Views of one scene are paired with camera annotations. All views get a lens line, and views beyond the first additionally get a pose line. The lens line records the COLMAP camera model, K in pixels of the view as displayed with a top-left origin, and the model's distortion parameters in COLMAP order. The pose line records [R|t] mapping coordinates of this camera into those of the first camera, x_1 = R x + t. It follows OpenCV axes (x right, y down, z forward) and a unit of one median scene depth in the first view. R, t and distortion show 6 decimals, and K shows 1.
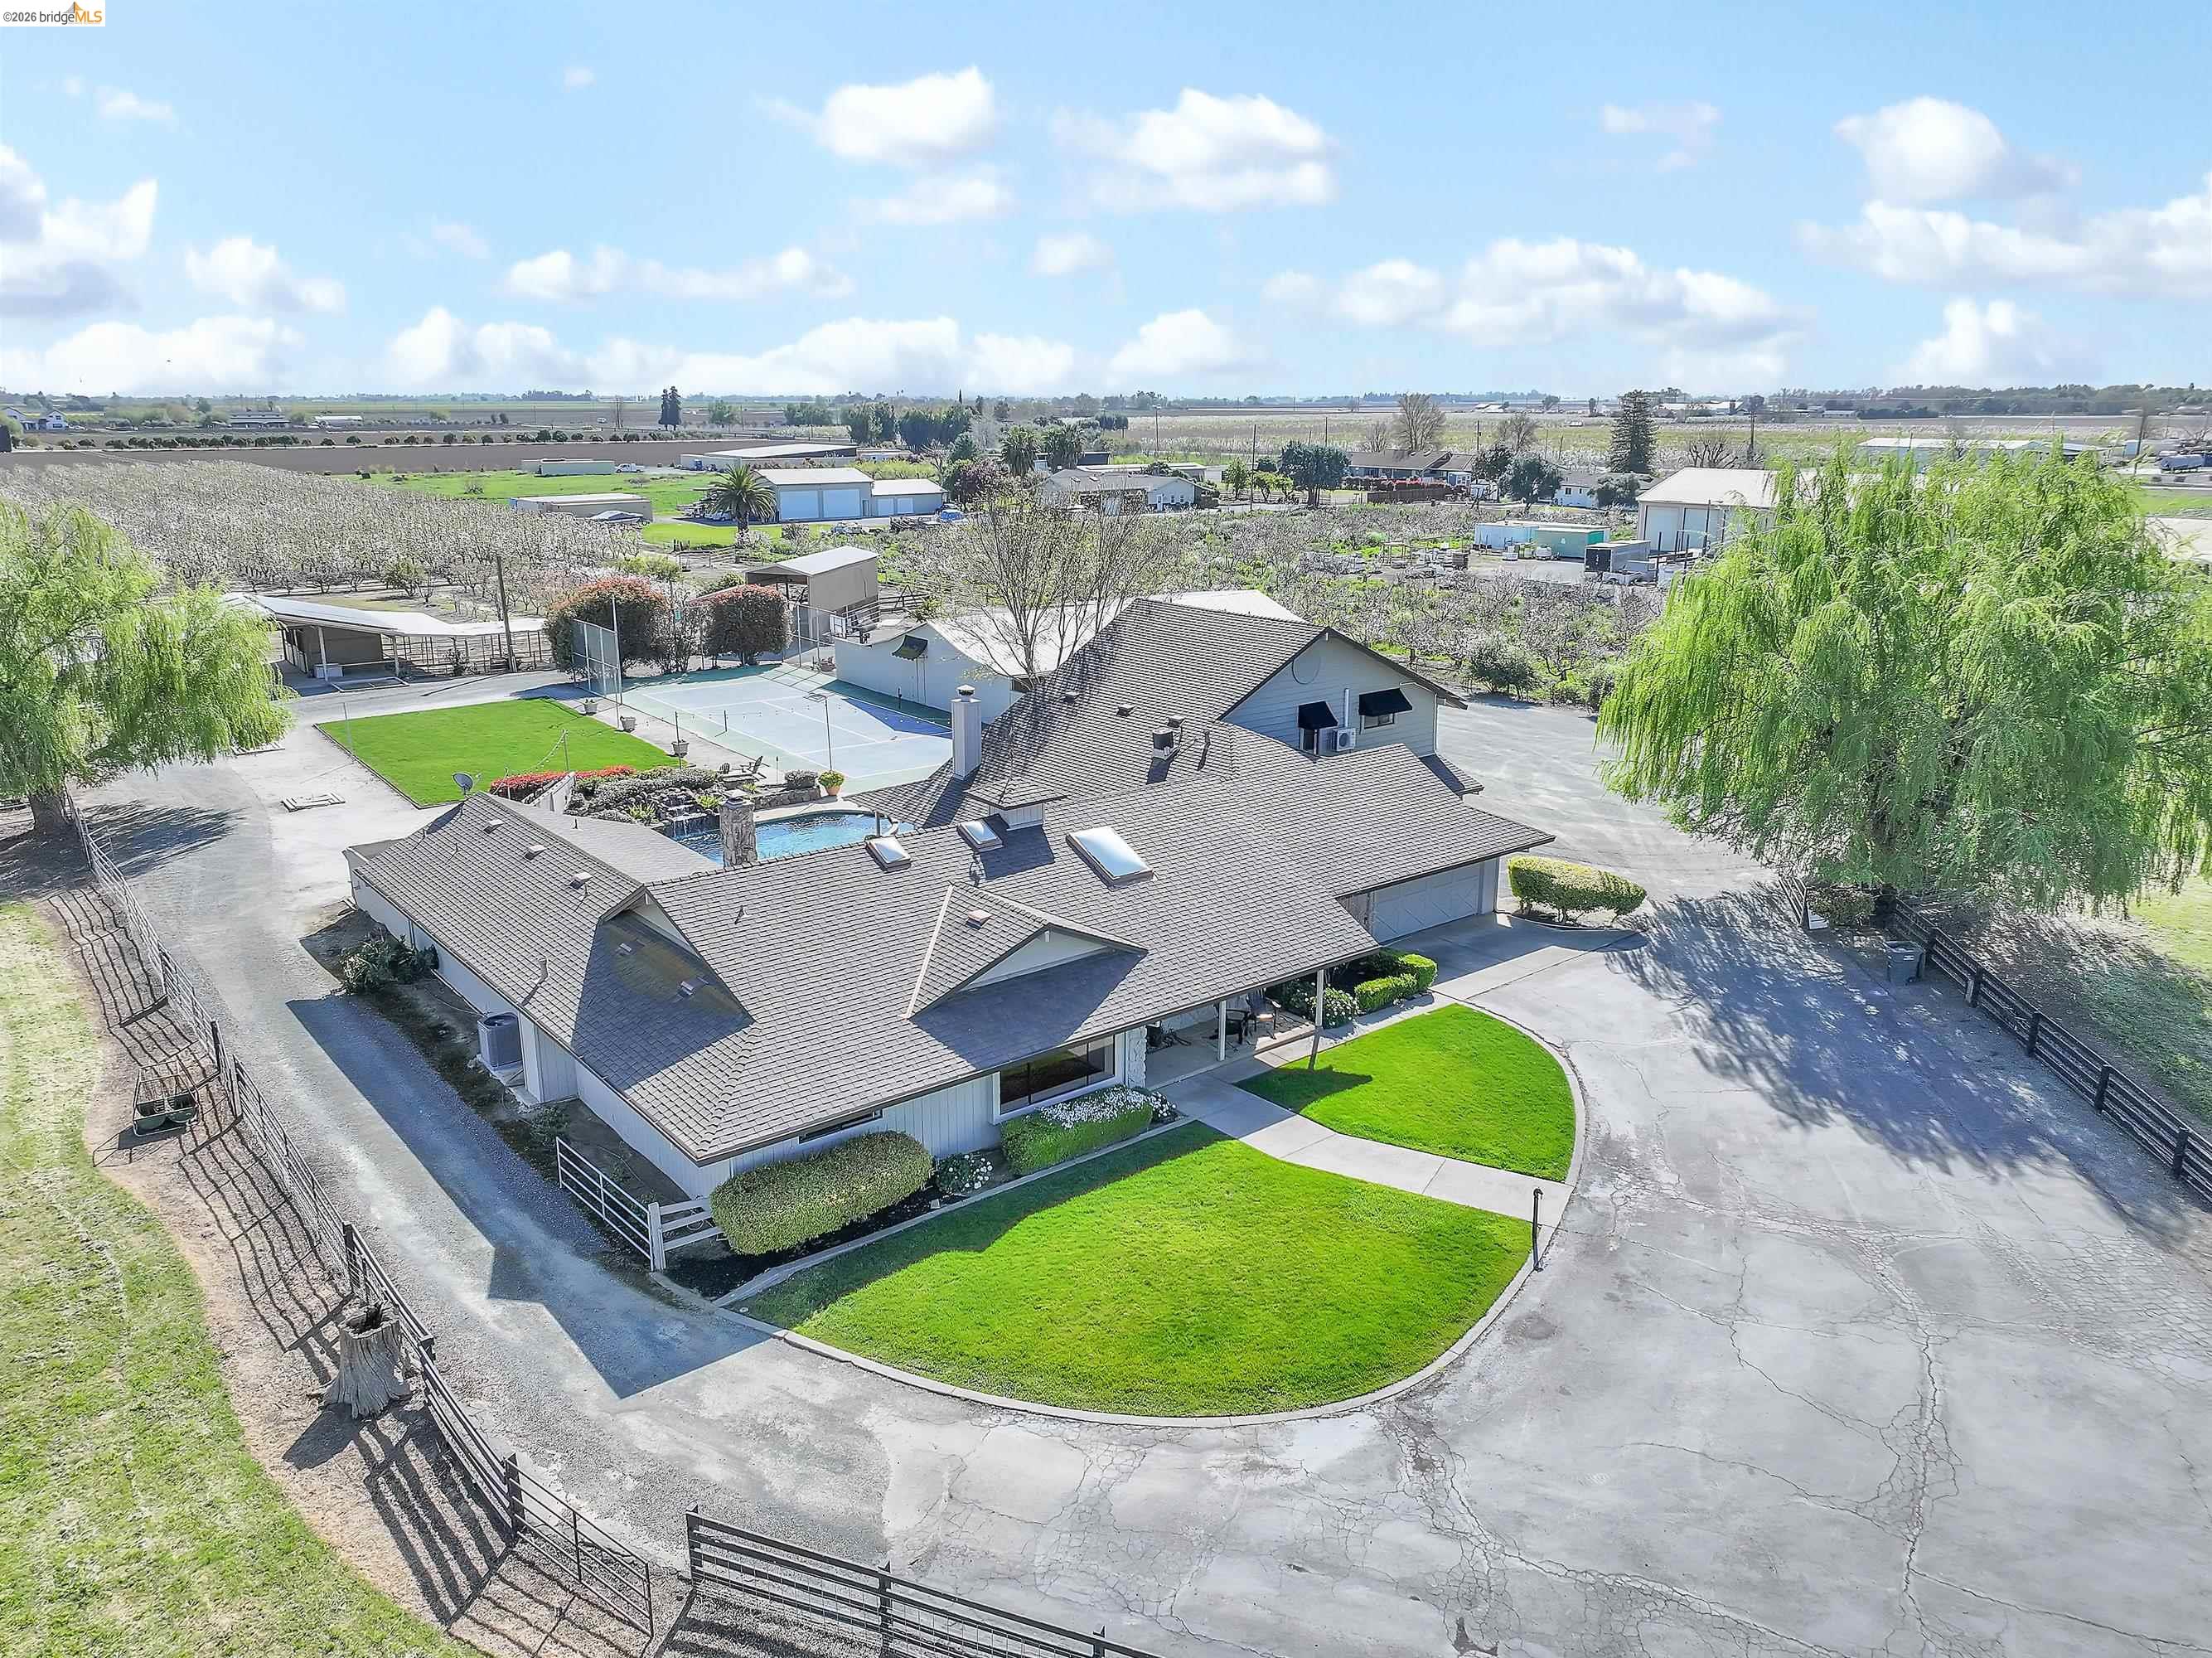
lens RADIAL K [[1590.8, 0, 1119.8], [0, 1590.8, 816.1], [0, 0, 1]] dist [-0.000688, 0.018475]
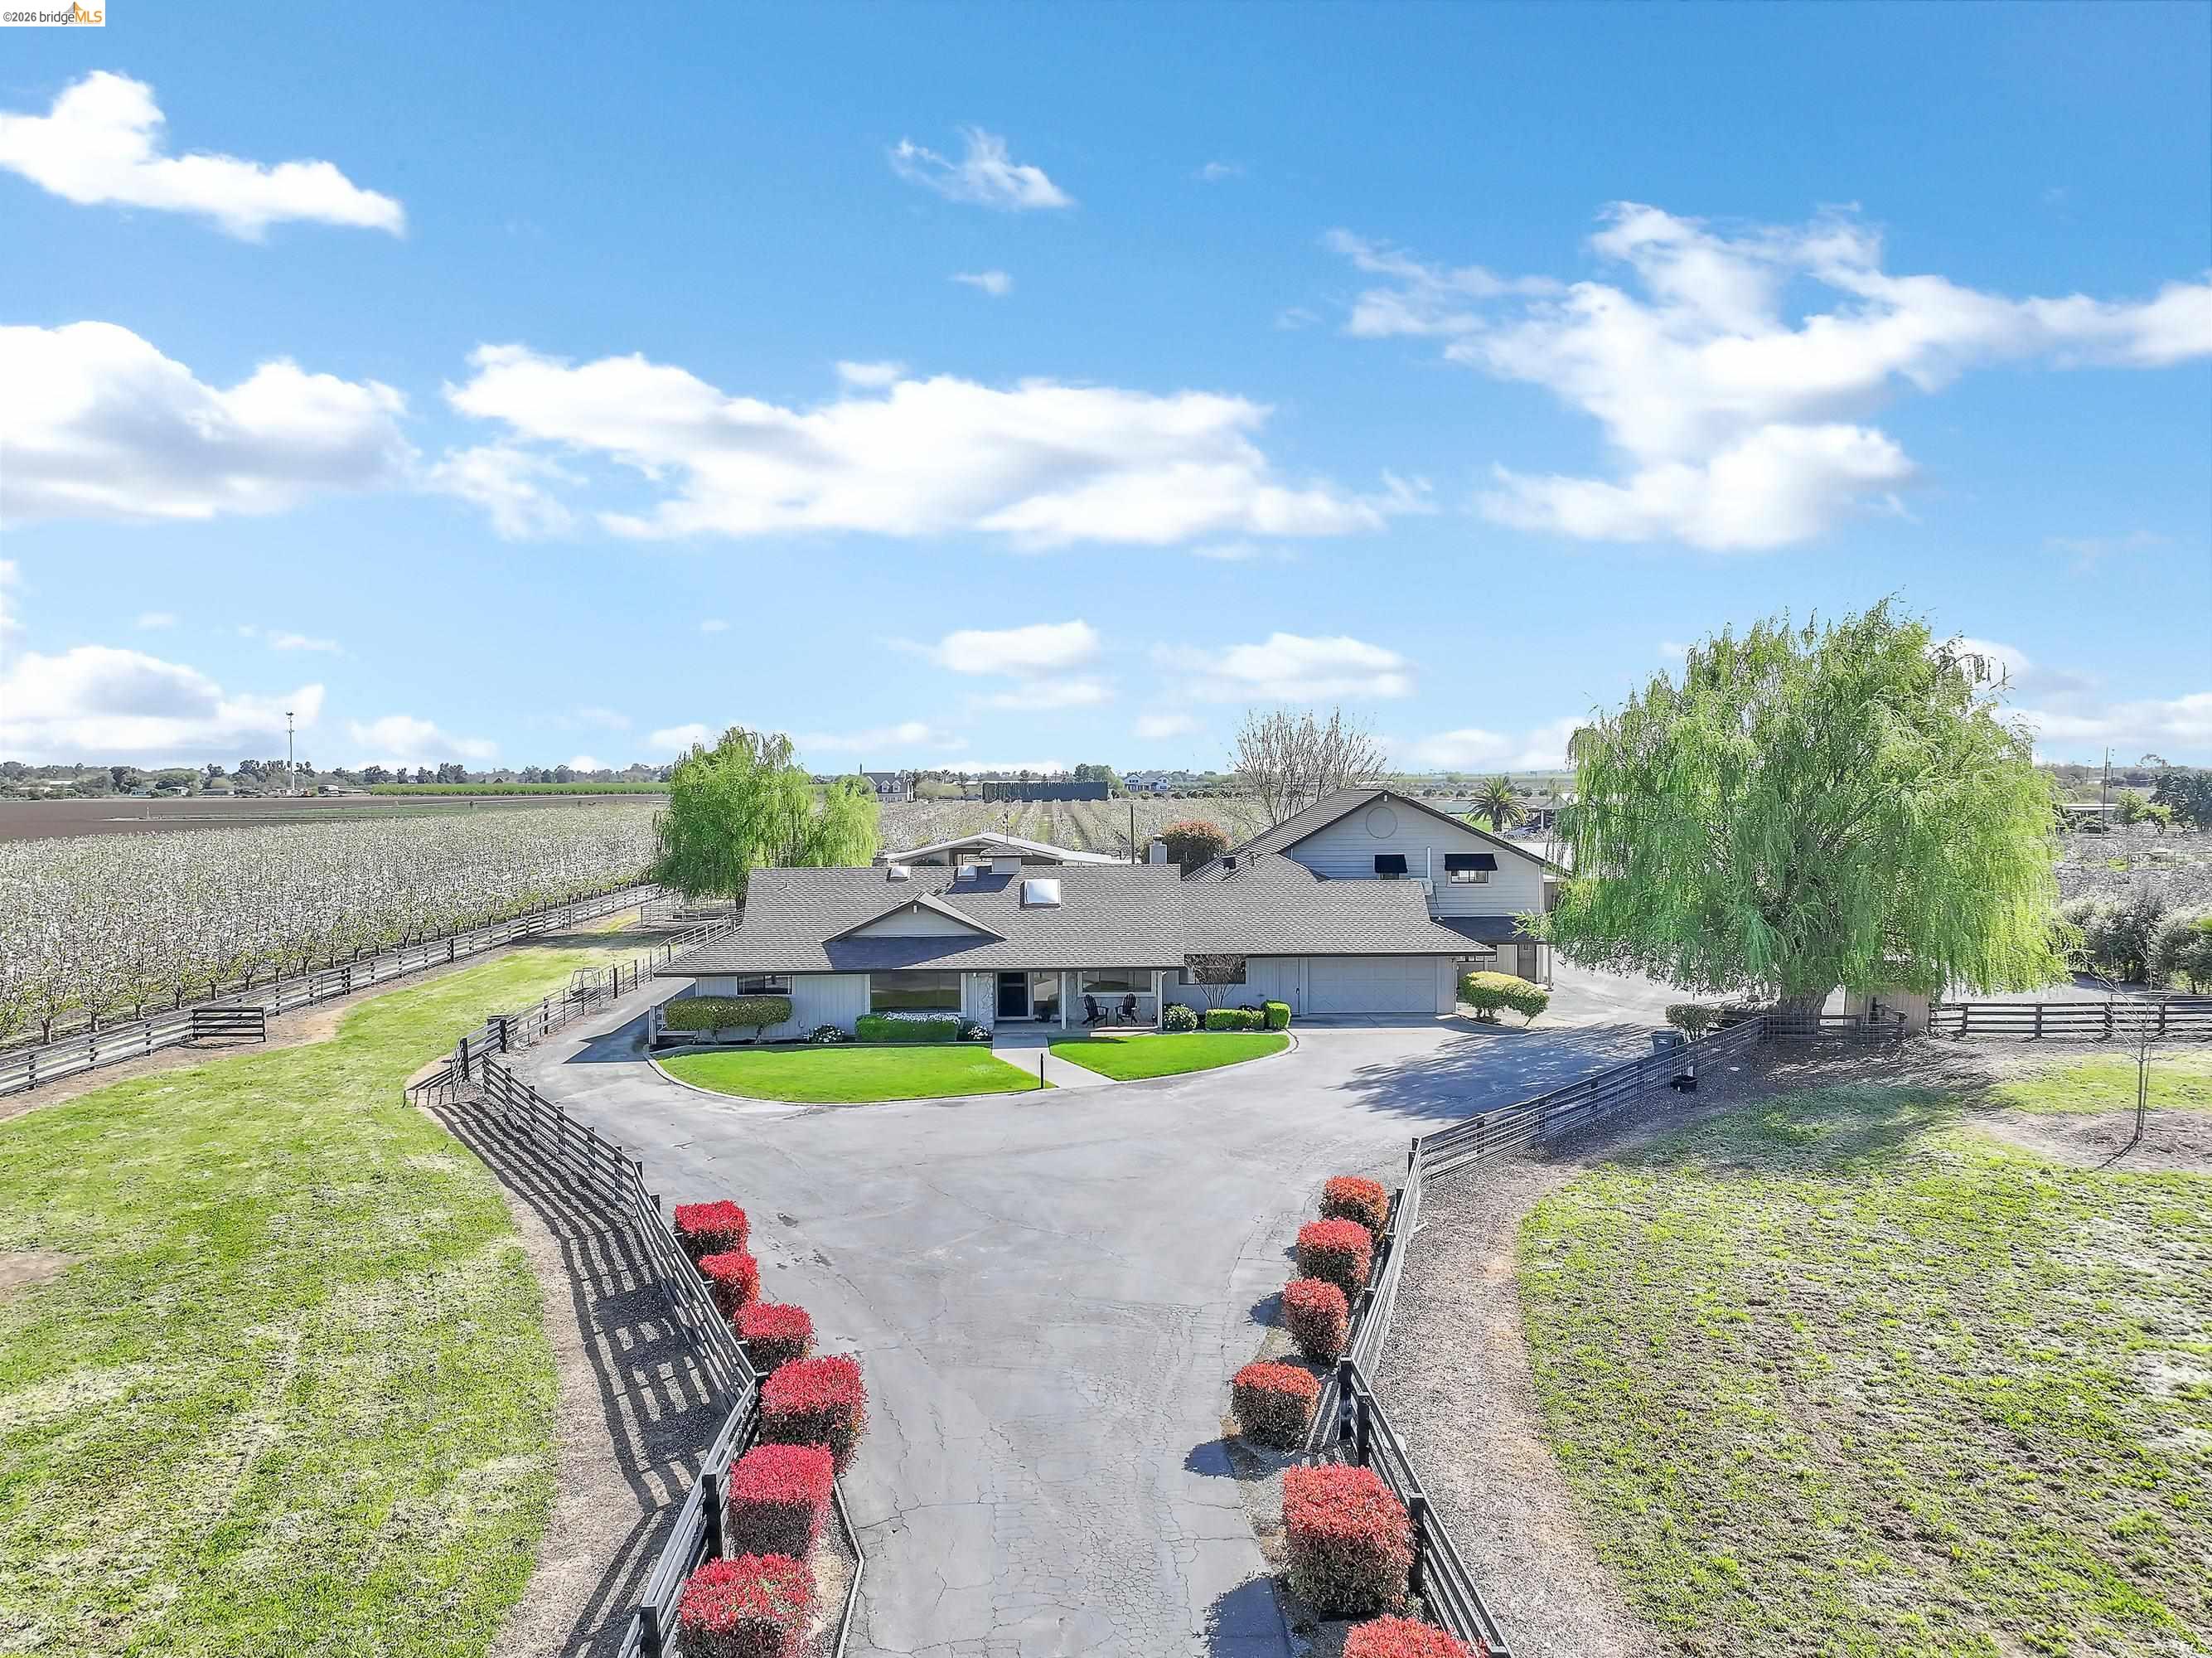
lens RADIAL K [[1590.8, 0, 1119.8], [0, 1590.8, 816.1], [0, 0, 1]] dist [-0.000688, 0.018475]
pose [[0.806649, 0.009994, -0.590946, 0.884216], [-0.144917, 0.972680, -0.181362, 0.201988], [0.572989, 0.231934, 0.786060, -0.147675]]
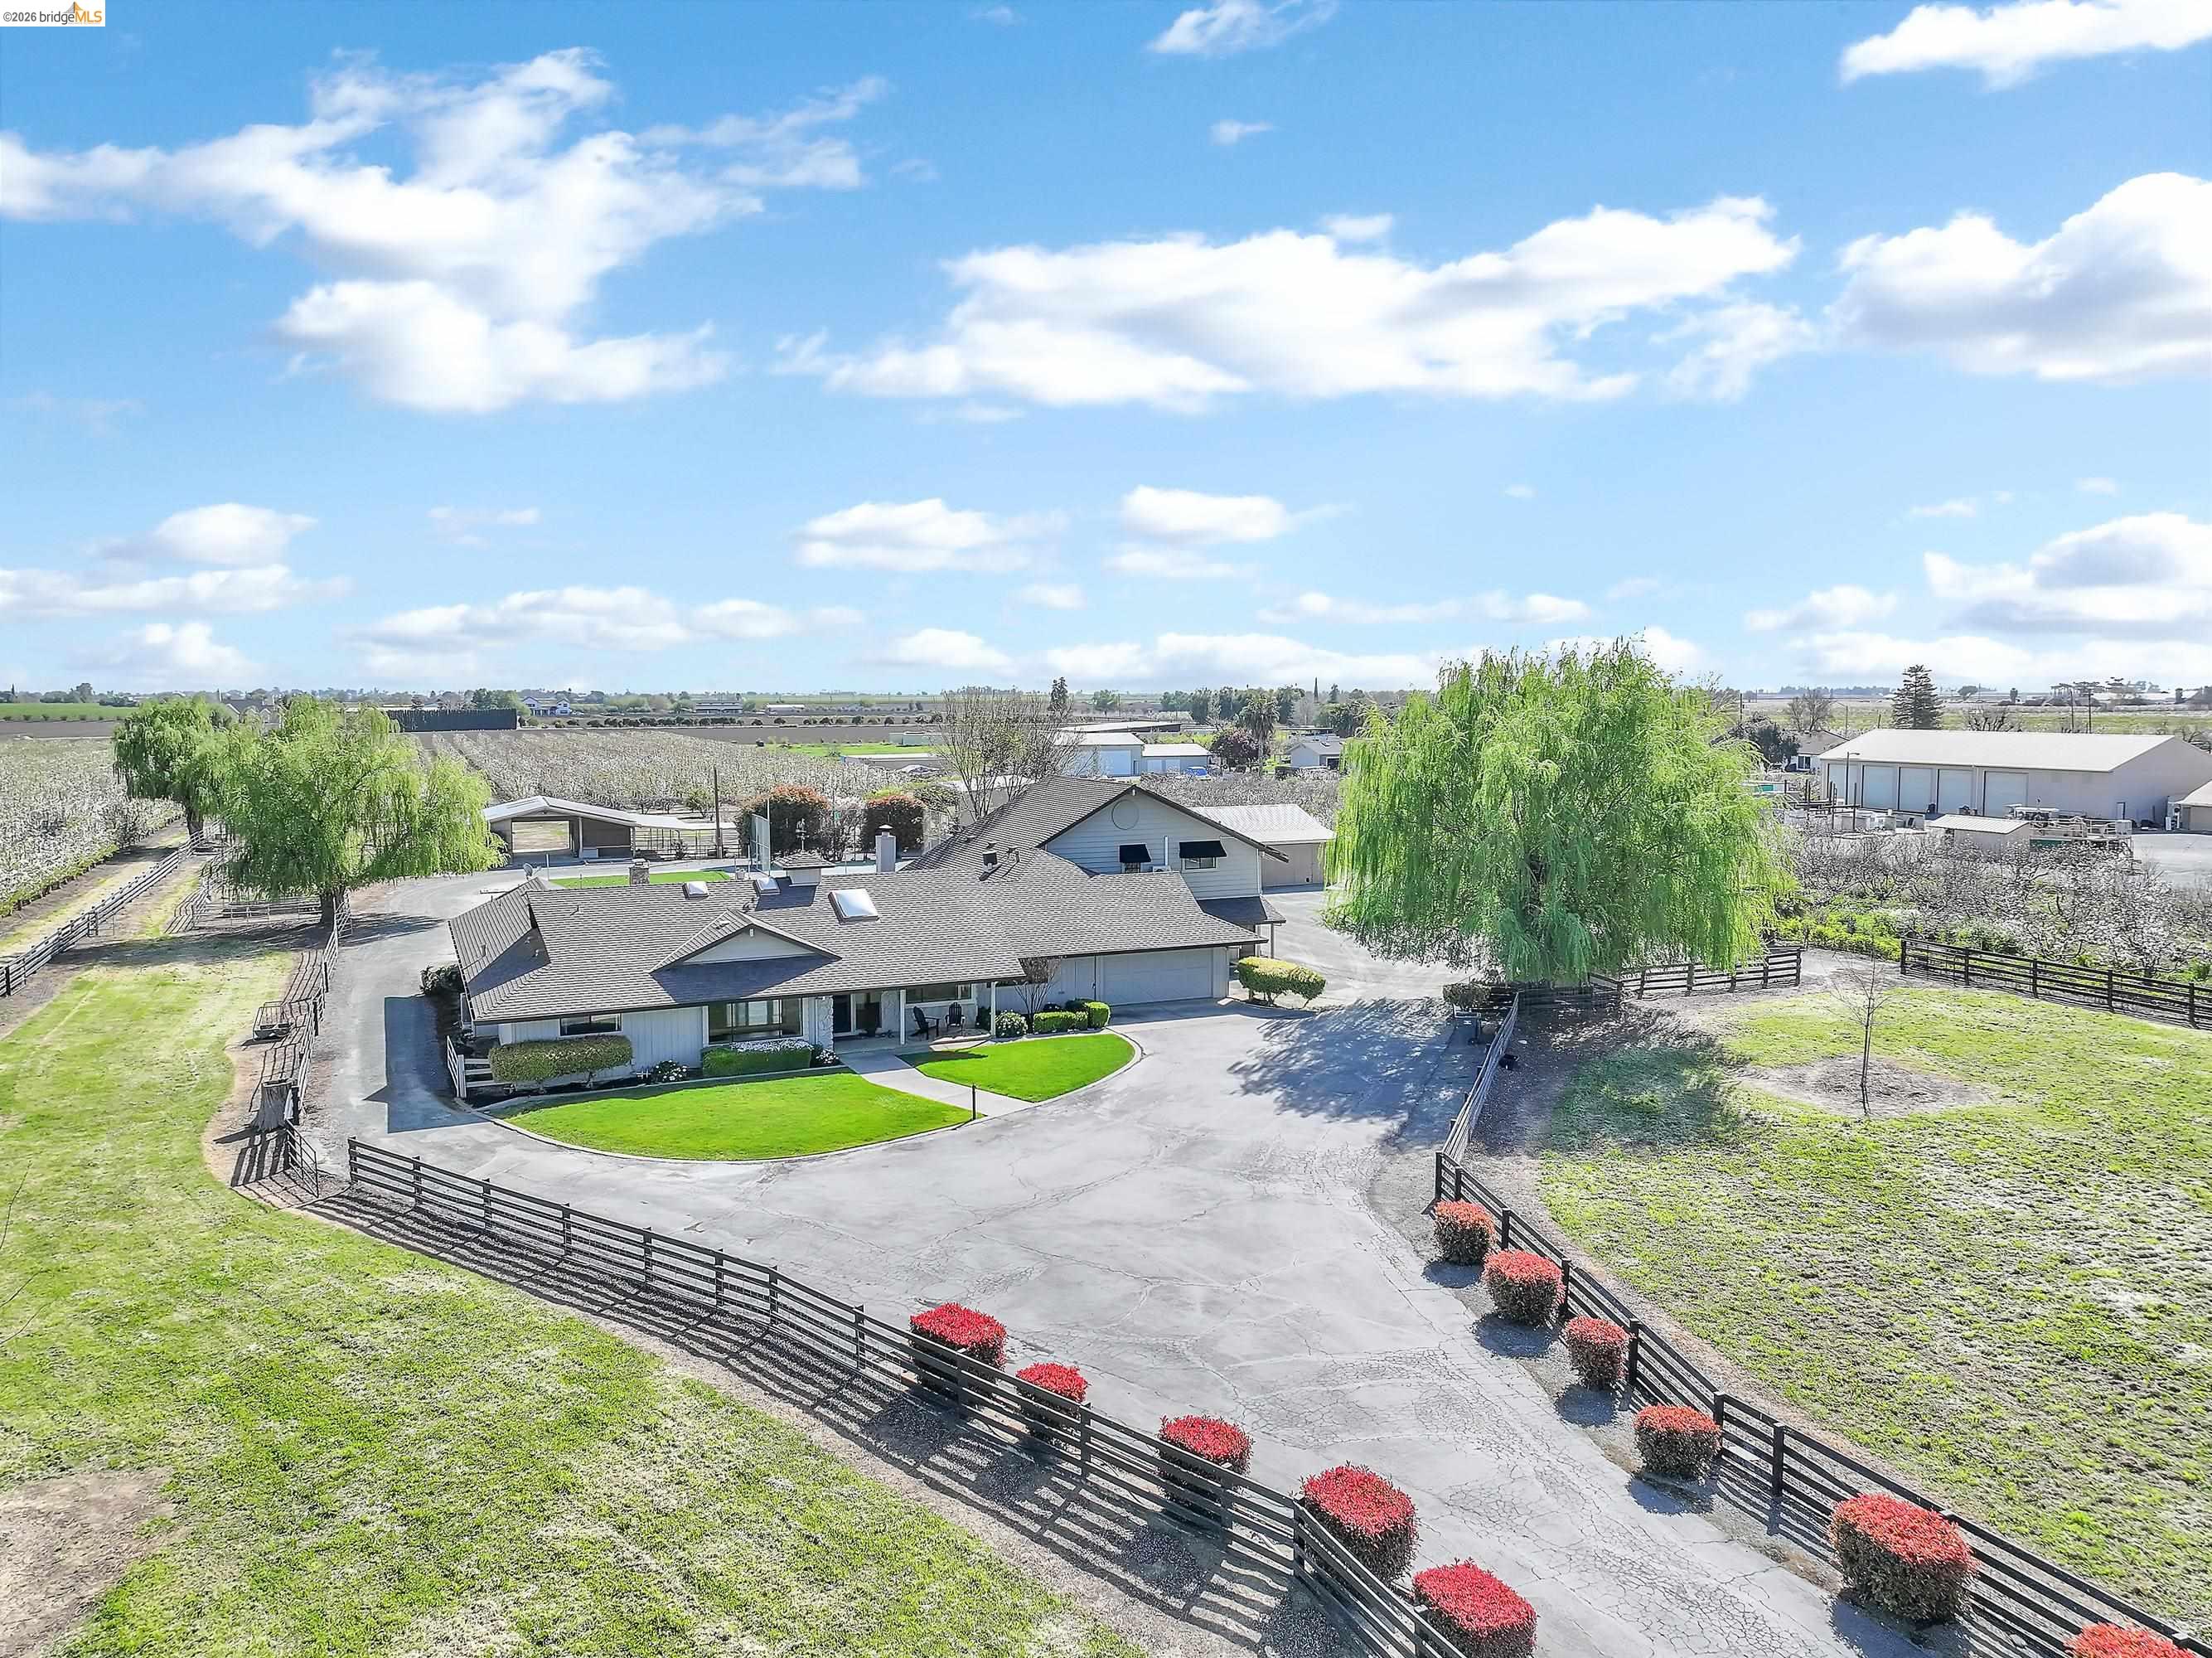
lens RADIAL K [[1590.8, 0, 1119.8], [0, 1590.8, 816.1], [0, 0, 1]] dist [-0.000688, 0.018475]
pose [[0.968517, 0.017438, -0.248337, 0.561794], [-0.061599, 0.983310, -0.171190, 0.169333], [0.241208, 0.181098, 0.953427, -0.341521]]
